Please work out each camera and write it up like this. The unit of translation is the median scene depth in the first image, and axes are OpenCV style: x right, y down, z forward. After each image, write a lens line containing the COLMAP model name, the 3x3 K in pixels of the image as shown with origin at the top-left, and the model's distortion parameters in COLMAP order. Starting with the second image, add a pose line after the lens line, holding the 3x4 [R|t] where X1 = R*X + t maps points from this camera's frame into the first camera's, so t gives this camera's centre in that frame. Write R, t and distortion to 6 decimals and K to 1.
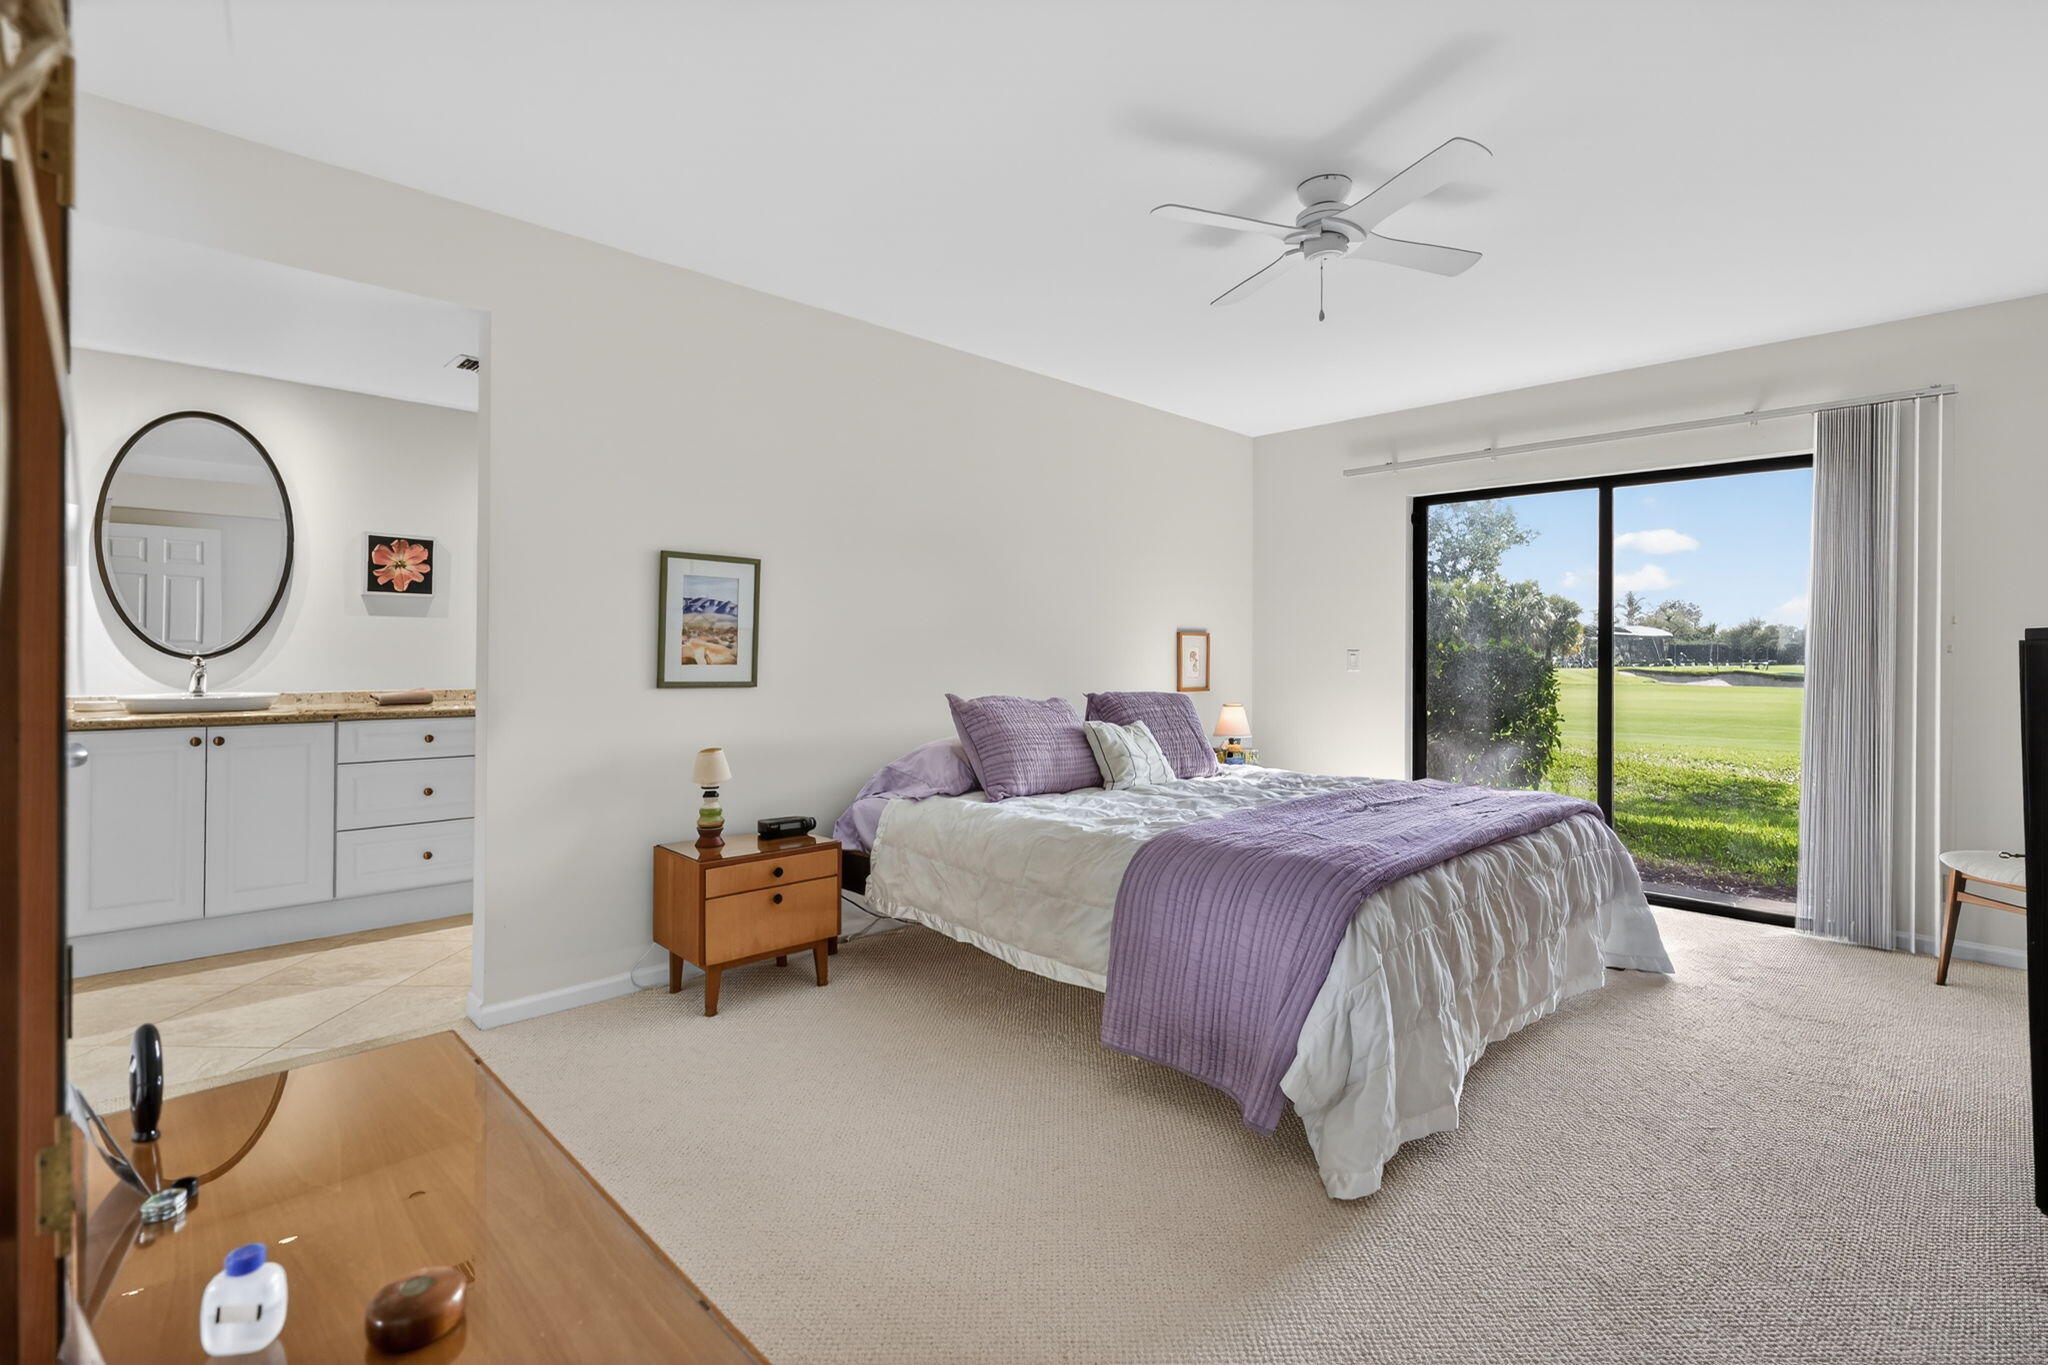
lens RADIAL K [[911.8, 0, 1020.0], [0, 911.8, 659.5], [0, 0, 1]] dist [-0.002207, -0.000311]
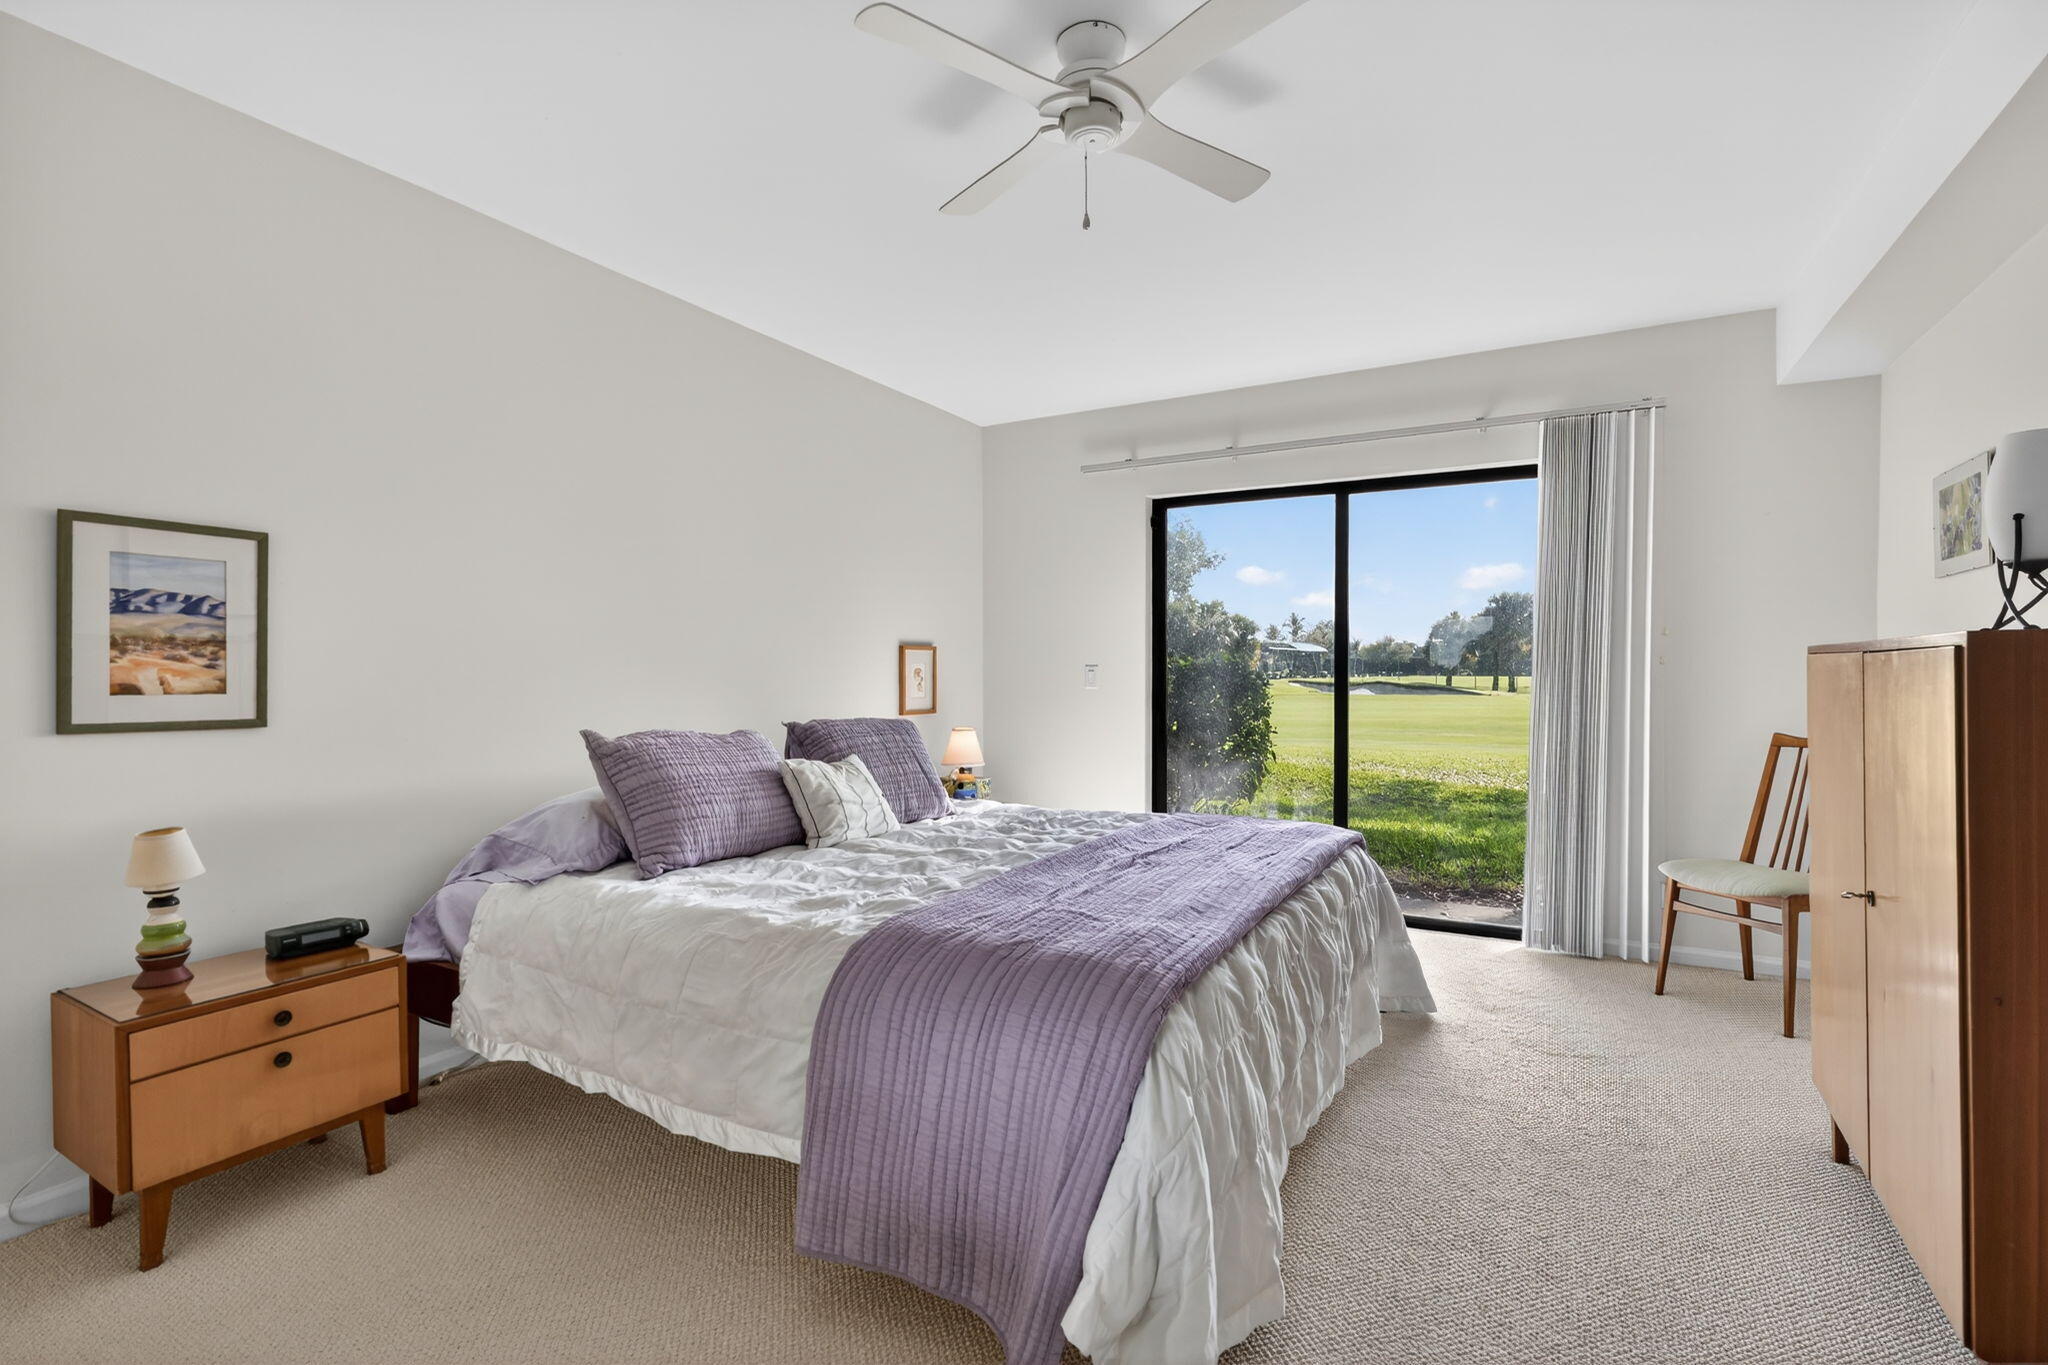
lens RADIAL K [[911.8, 0, 1020.0], [0, 911.8, 659.5], [0, 0, 1]] dist [-0.002207, -0.000311]
pose [[0.954563, -0.004944, 0.297968, 0.038445], [0.010422, 0.999805, -0.016798, -0.002242], [-0.297827, 0.019141, 0.954428, 0.223743]]
